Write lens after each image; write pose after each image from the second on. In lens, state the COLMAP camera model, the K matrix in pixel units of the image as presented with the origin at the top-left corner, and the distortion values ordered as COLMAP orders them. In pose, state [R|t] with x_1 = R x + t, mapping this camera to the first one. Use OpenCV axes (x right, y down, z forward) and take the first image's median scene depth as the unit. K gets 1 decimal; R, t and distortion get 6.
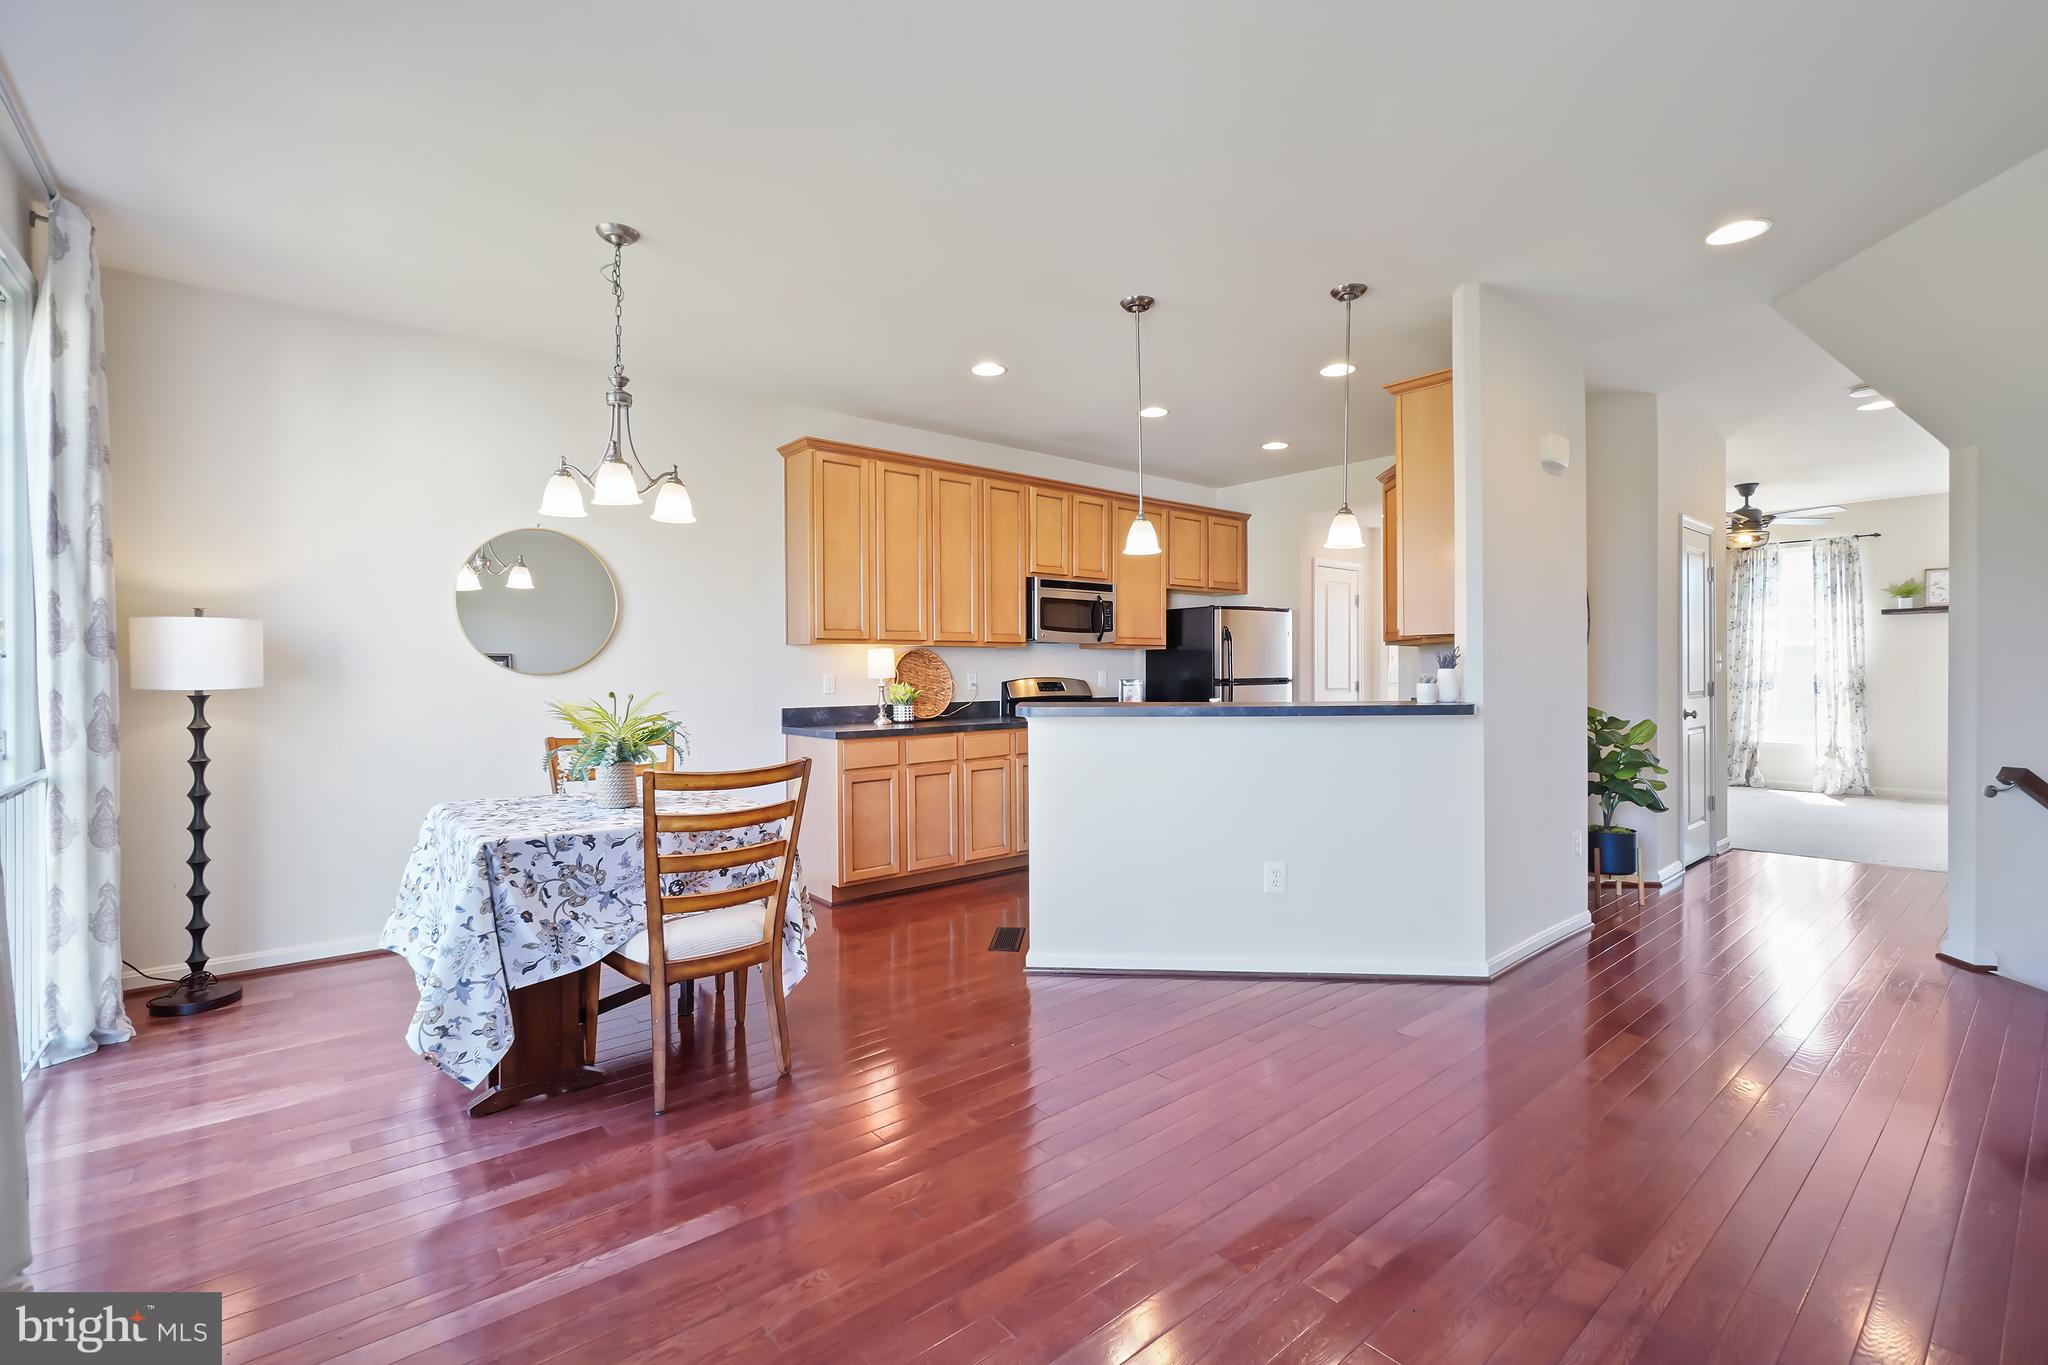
lens RADIAL K [[891.3, 0, 1019.6], [0, 891.3, 666.6], [0, 0, 1]] dist [-0.001906, 0.000650]
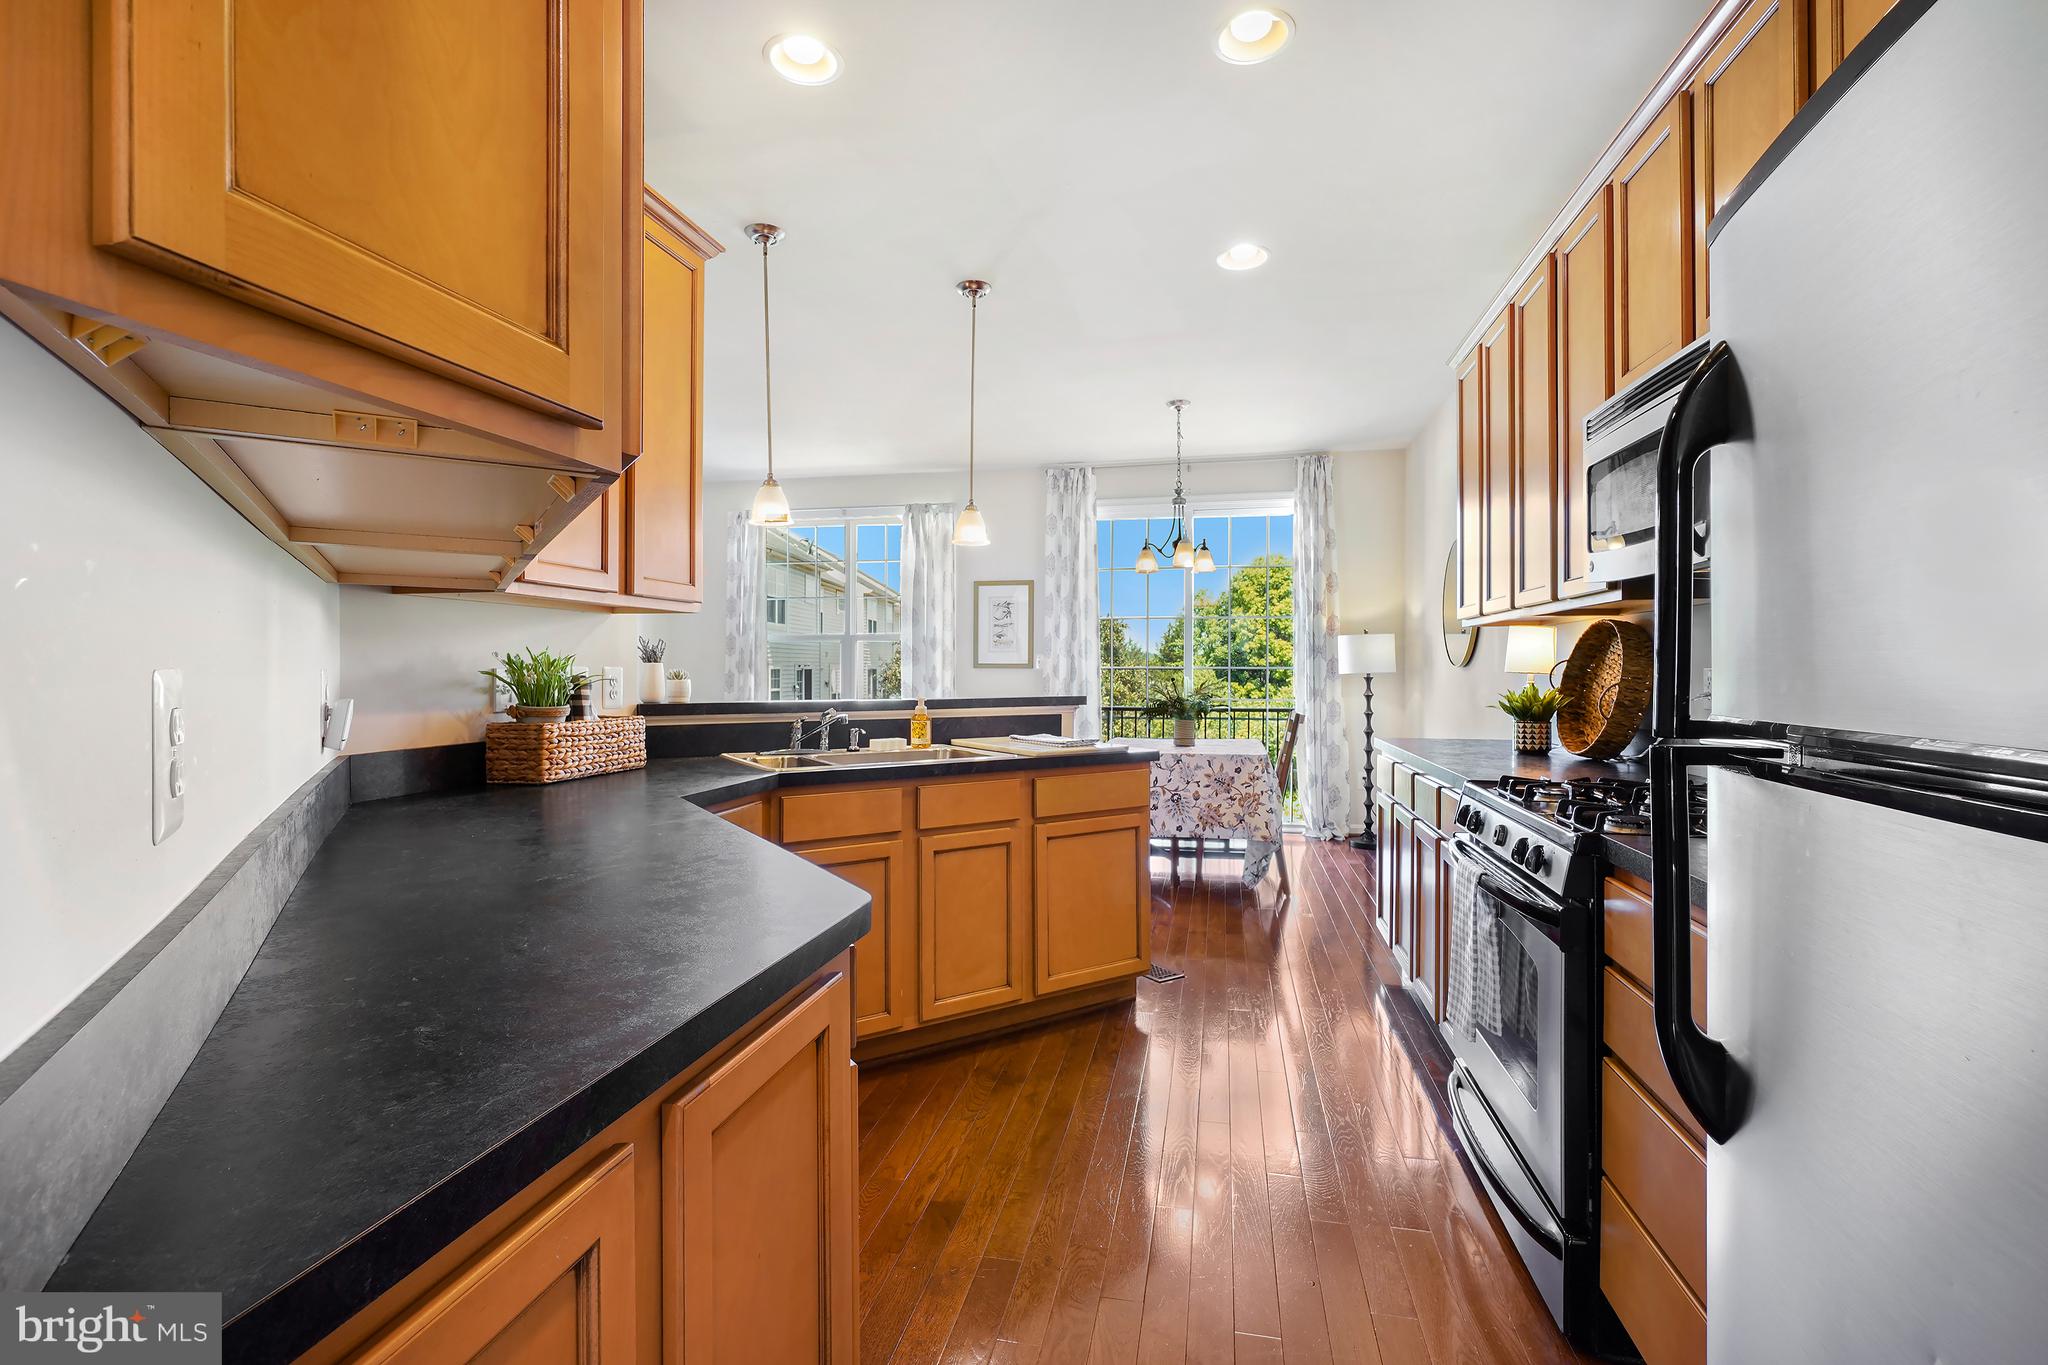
lens RADIAL K [[930.3, 0, 1020.4], [0, 930.3, 665.9], [0, 0, 1]] dist [-0.000384, 0.000150]
pose [[-0.787159, 0.004406, -0.616735, 0.552773], [0.006298, 0.999980, -0.000895, 0.004214], [0.616719, -0.004589, -0.787170, 1.400461]]
